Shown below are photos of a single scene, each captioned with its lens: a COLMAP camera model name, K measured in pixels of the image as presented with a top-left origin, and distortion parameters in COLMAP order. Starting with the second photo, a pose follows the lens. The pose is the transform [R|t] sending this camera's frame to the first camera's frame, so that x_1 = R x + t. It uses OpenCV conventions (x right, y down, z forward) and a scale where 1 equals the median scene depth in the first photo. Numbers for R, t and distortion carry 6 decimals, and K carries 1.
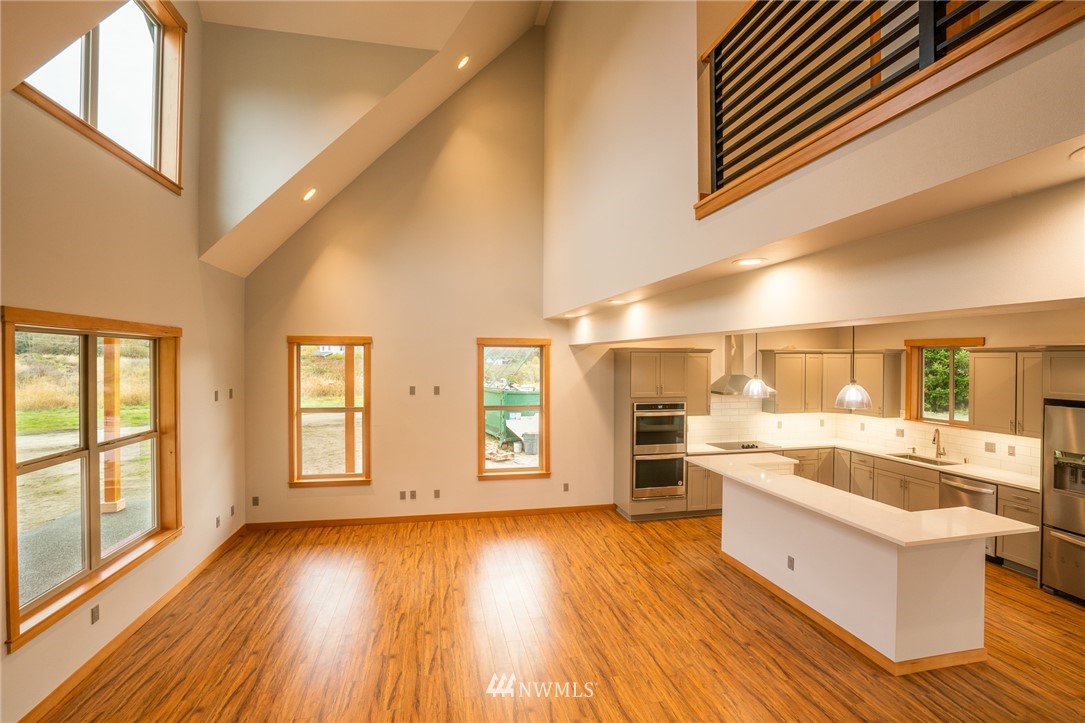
lens RADIAL K [[495.3, 0, 540.9], [0, 495.3, 357.7], [0, 0, 1]] dist [-0.050848, 0.018672]
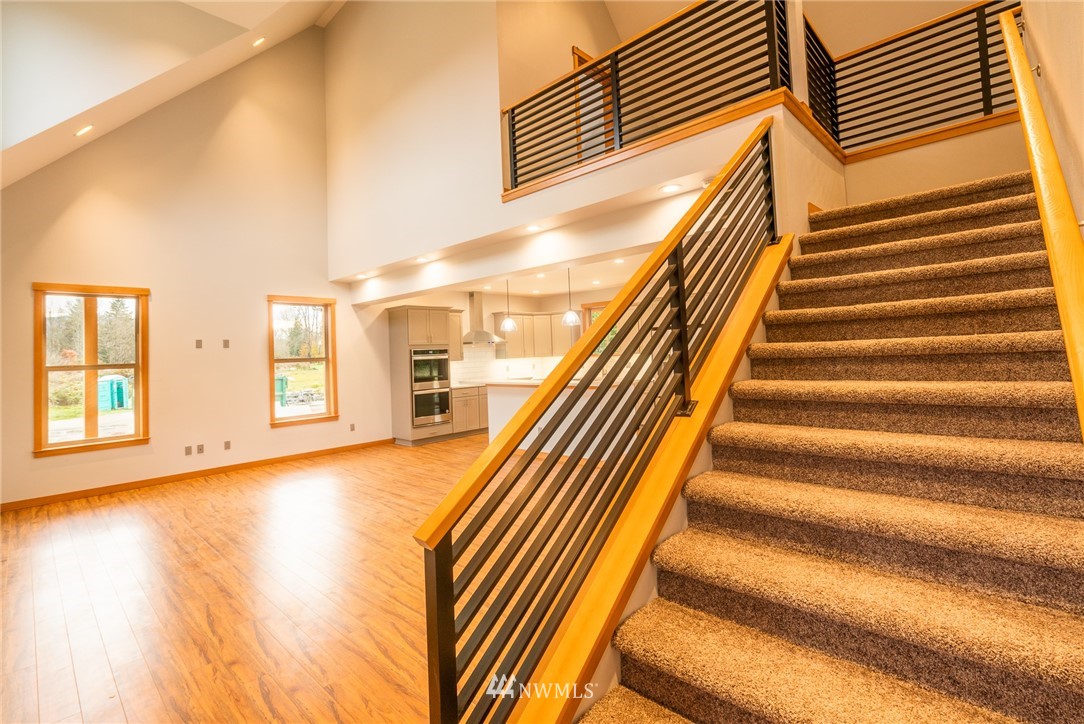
lens RADIAL K [[489.9, 0, 539.1], [0, 489.9, 328.3], [0, 0, 1]] dist [0.000817, 0.000575]
pose [[0.825373, -0.012826, 0.564442, -0.276369], [0.044345, 0.998126, -0.042164, 0.118698], [-0.562843, 0.059831, 0.824395, -0.236885]]
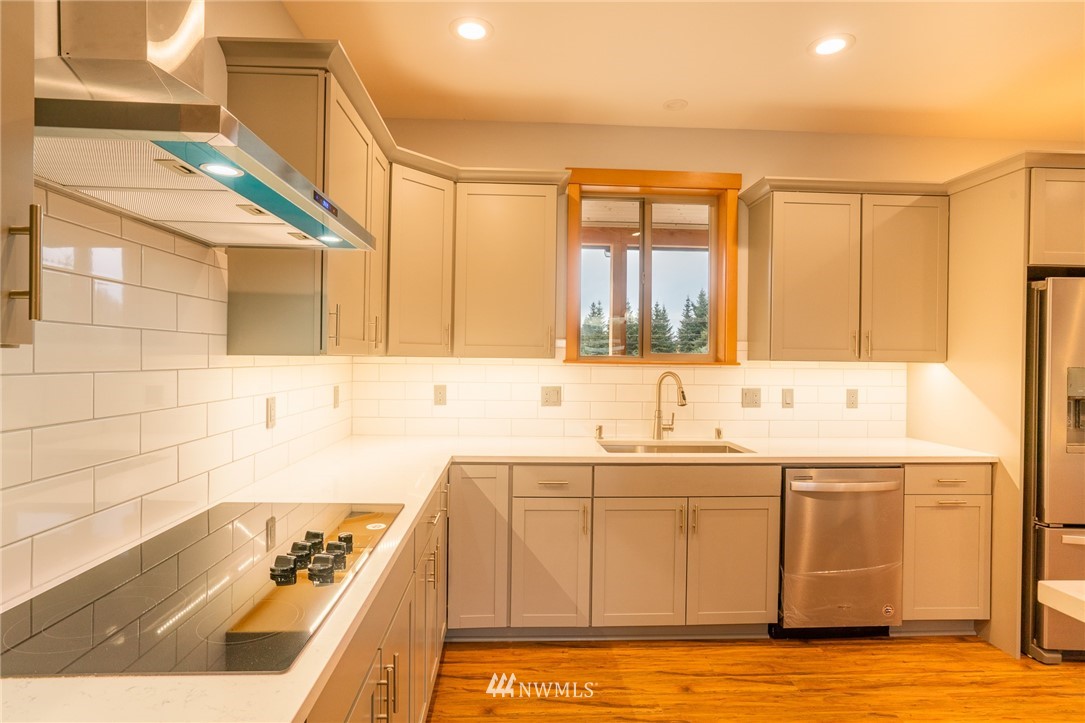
lens RADIAL K [[563.2, 0, 542.5], [0, 563.2, 361.5], [0, 0, 1]] dist [-0.048467, 0.028960]
pose [[0.161795, -0.004852, 0.986812, 0.304897], [-0.013100, 0.999889, 0.007065, 0.135384], [-0.986737, -0.014070, 0.161713, 1.023396]]
